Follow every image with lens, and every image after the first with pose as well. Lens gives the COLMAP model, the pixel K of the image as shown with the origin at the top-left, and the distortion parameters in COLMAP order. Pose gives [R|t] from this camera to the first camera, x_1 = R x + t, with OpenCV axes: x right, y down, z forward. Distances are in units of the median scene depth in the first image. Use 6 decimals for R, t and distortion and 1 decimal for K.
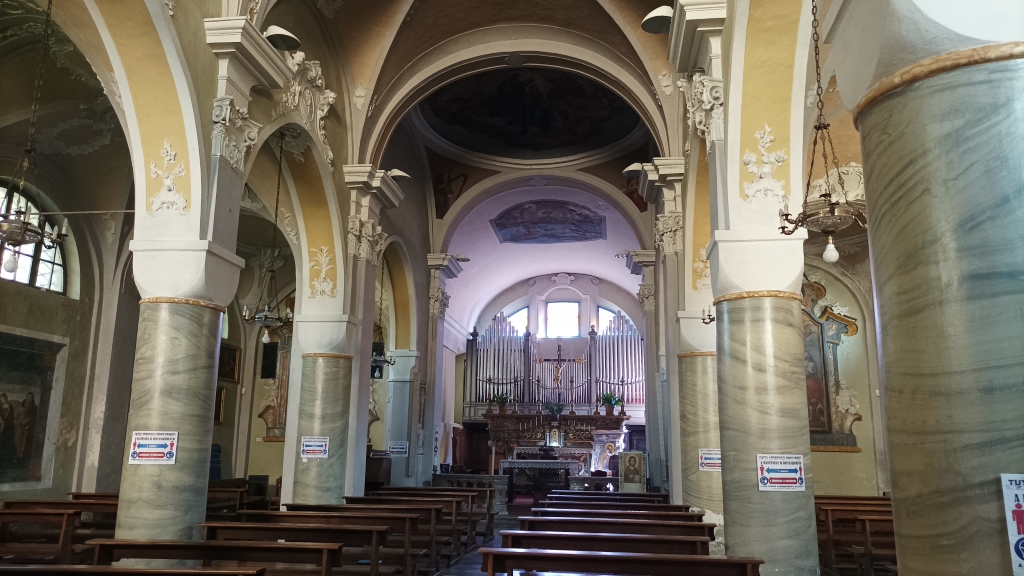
lens RADIAL K [[767.5, 0, 512.0], [0, 767.5, 288.0], [0, 0, 1]] dist [0.015655, -0.010977]
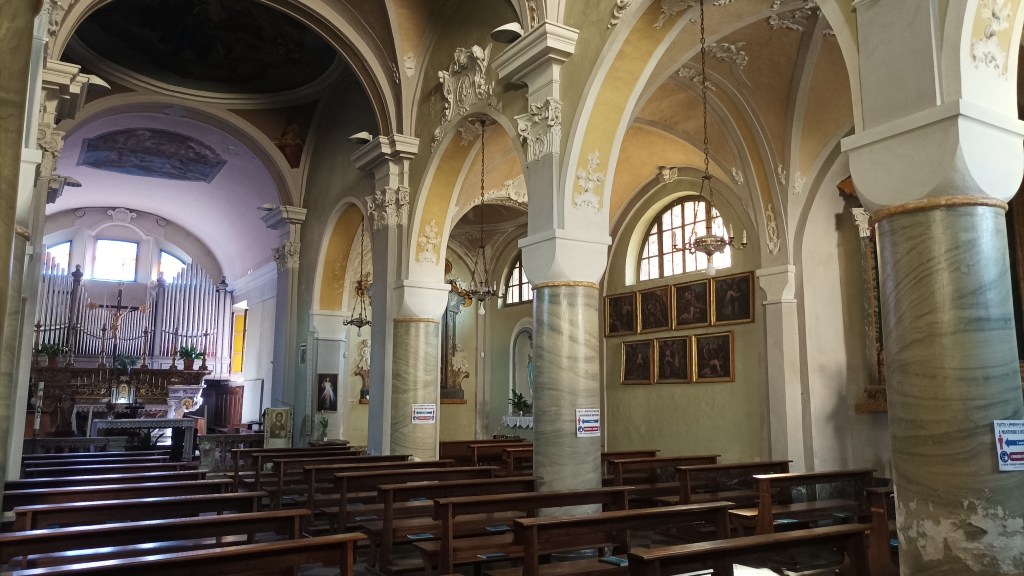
lens RADIAL K [[769.2, 0, 512.0], [0, 769.2, 288.0], [0, 0, 1]] dist [0.032423, -0.005684]
pose [[0.763641, 0.079846, 0.640685, -0.274441], [-0.119700, 0.992629, 0.018964, 0.002145], [-0.634448, -0.091172, 0.767570, 0.046912]]
